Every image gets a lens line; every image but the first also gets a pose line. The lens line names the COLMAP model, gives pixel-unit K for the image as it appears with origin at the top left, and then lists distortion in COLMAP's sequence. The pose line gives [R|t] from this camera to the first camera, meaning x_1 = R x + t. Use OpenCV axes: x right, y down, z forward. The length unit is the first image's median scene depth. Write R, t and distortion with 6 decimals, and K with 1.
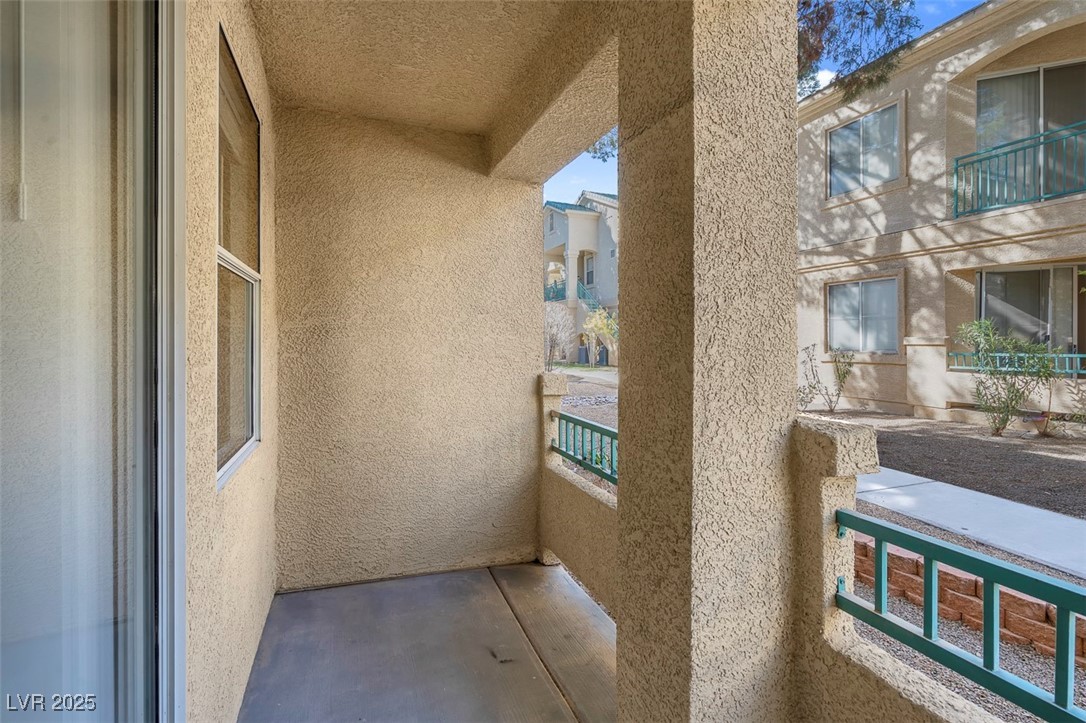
lens RADIAL K [[487.0, 0, 537.7], [0, 487.0, 349.9], [0, 0, 1]] dist [-0.009040, 0.002535]
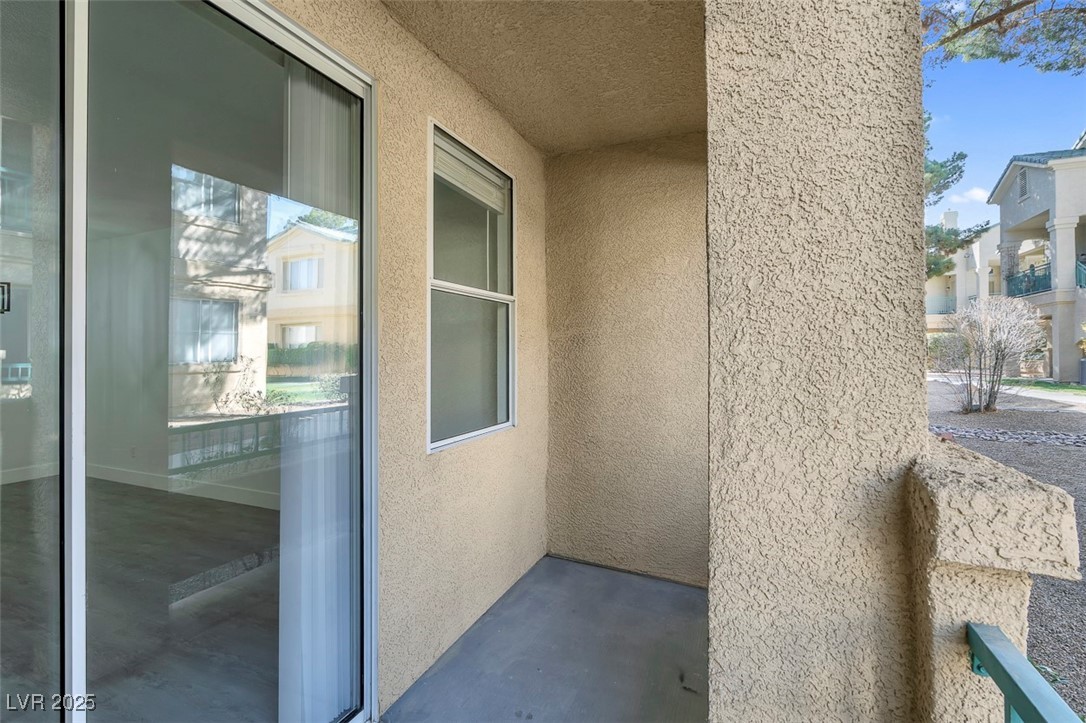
lens RADIAL K [[487.0, 0, 544.1], [0, 487.0, 356.0], [0, 0, 1]] dist [-0.009040, 0.002535]
pose [[0.718036, 0.000946, -0.696005, 0.351325], [-0.008569, 0.999935, -0.007481, 0.010971], [0.695953, 0.011336, 0.717998, 0.121895]]
